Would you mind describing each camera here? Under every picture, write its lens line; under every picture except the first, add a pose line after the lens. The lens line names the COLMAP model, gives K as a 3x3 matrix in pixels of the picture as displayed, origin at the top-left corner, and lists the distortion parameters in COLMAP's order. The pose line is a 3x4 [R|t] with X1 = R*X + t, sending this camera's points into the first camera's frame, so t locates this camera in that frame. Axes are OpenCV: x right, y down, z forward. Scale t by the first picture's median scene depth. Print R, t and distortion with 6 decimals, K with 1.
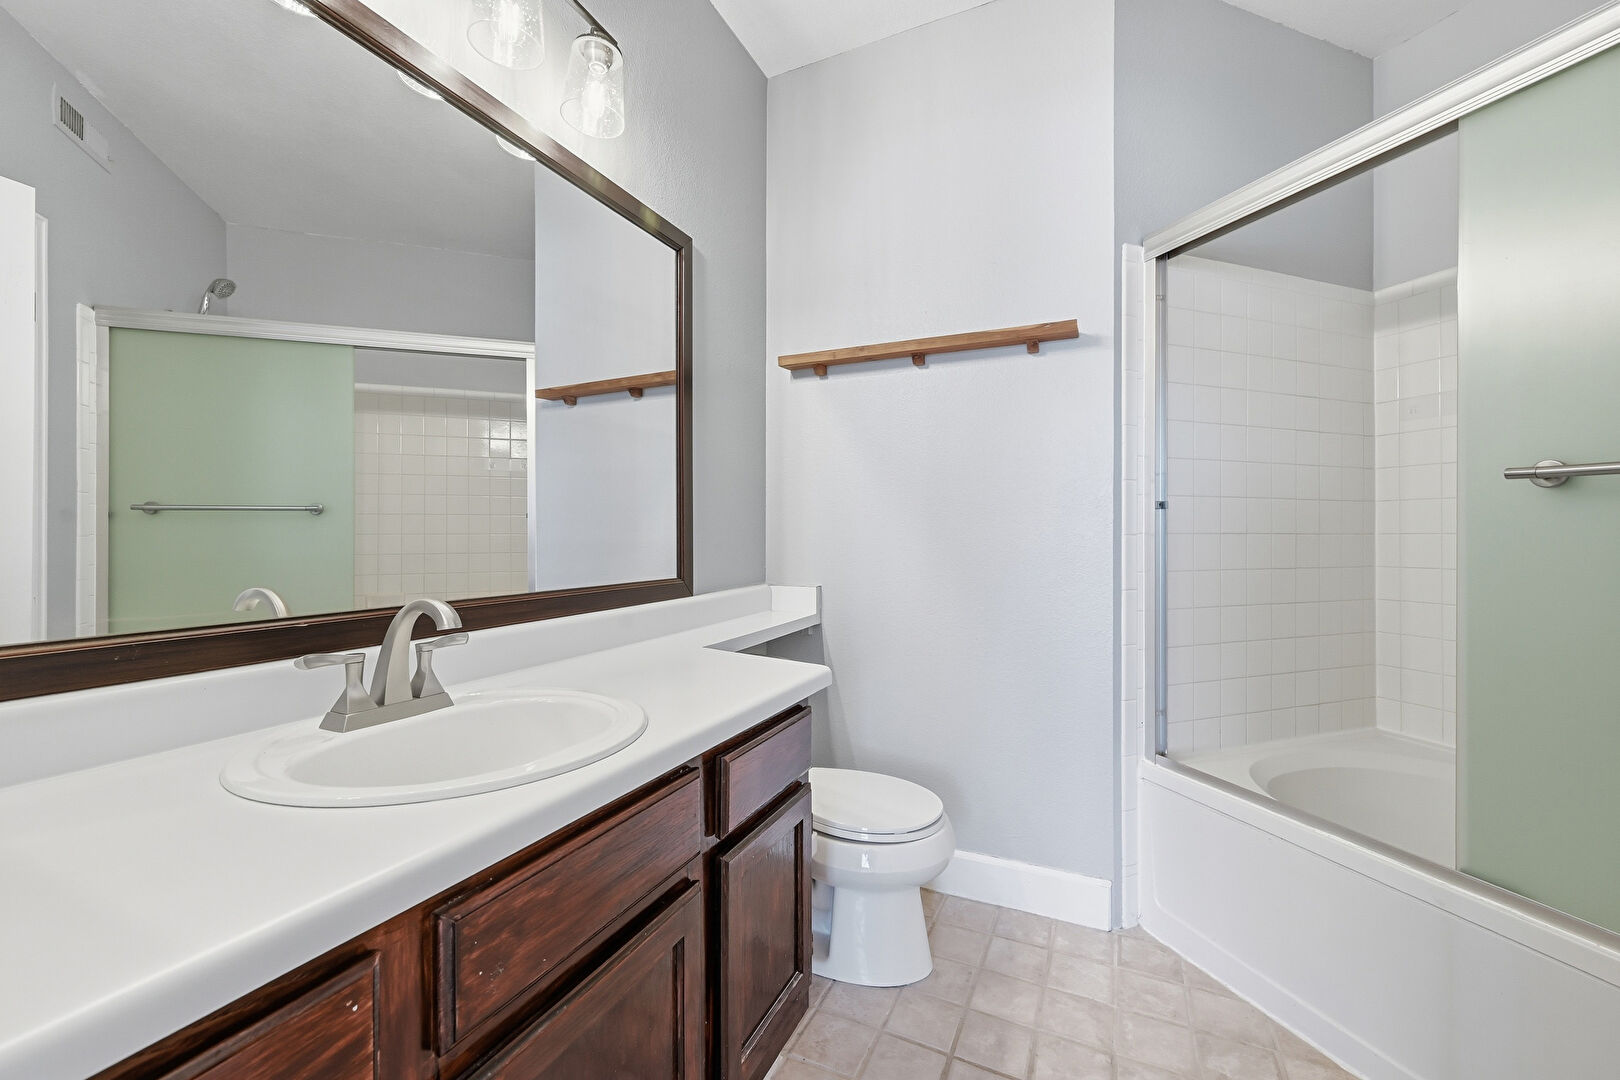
lens RADIAL K [[659.0, 0, 805.3], [0, 659.0, 532.2], [0, 0, 1]] dist [-0.000895, -0.000014]
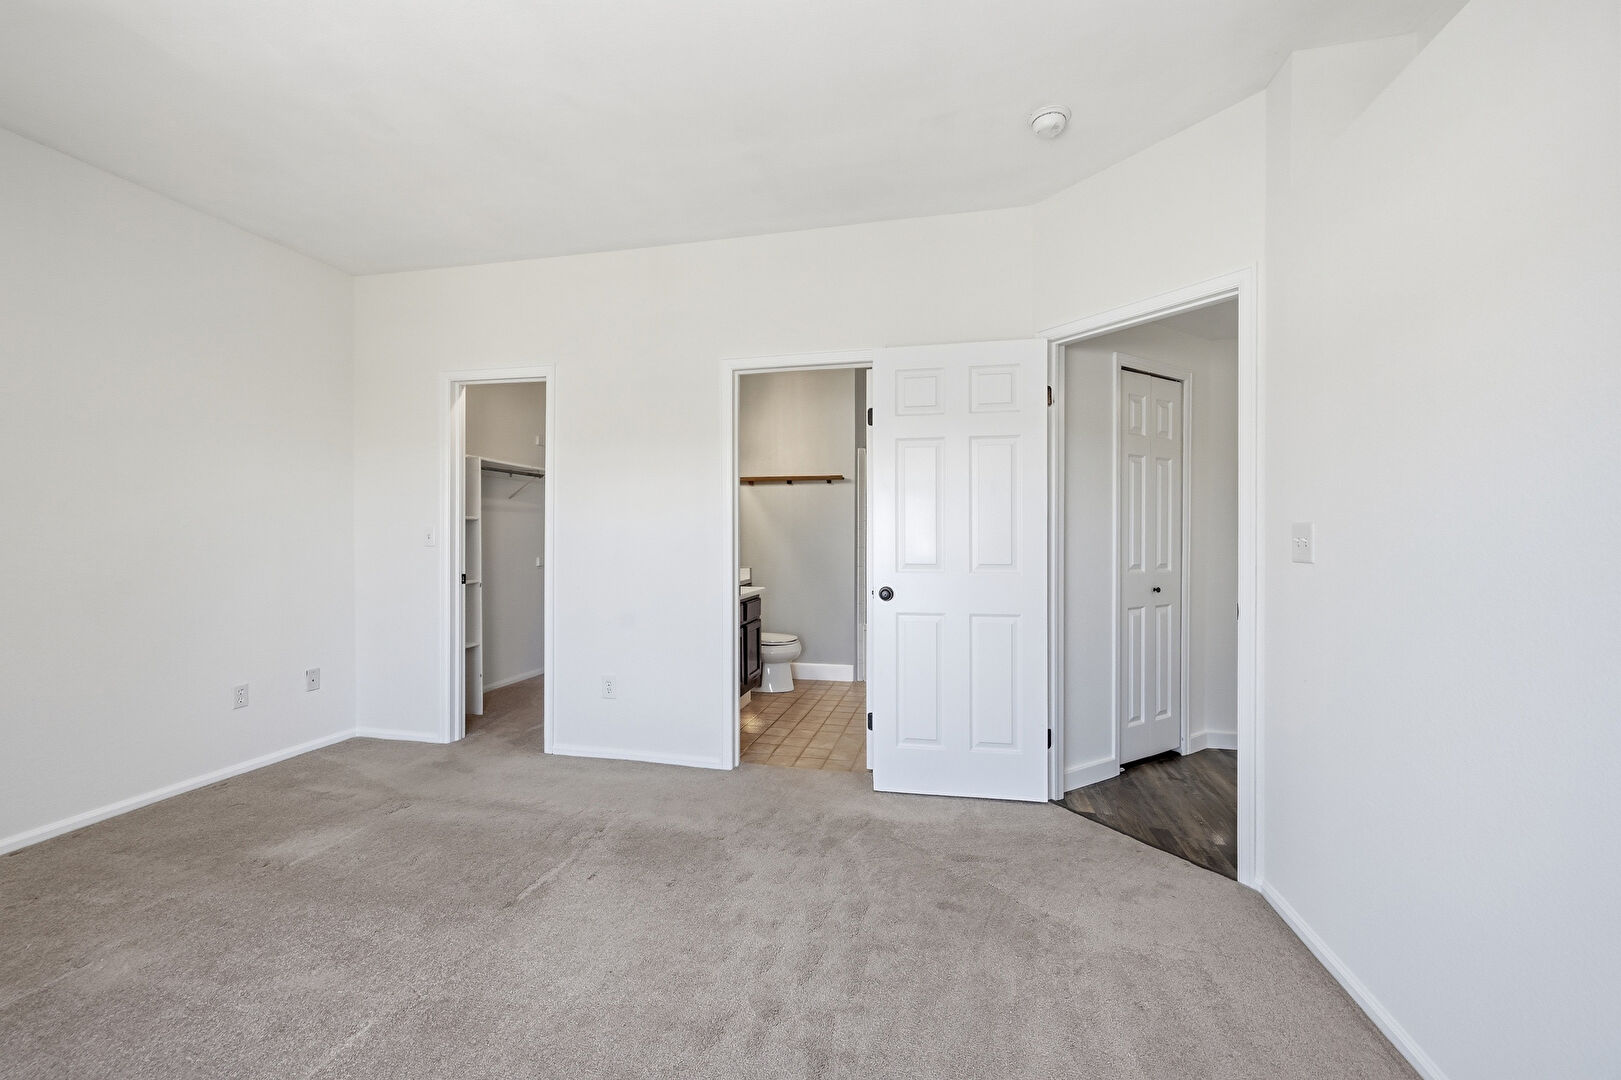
lens RADIAL K [[659.5, 0, 811.5], [0, 659.5, 537.4], [0, 0, 1]] dist [-0.000895, -0.000014]
pose [[0.977558, 0.001111, 0.210665, -0.325635], [-0.001268, 0.999999, 0.000614, -0.042489], [-0.210665, -0.000867, 0.977558, -1.750936]]
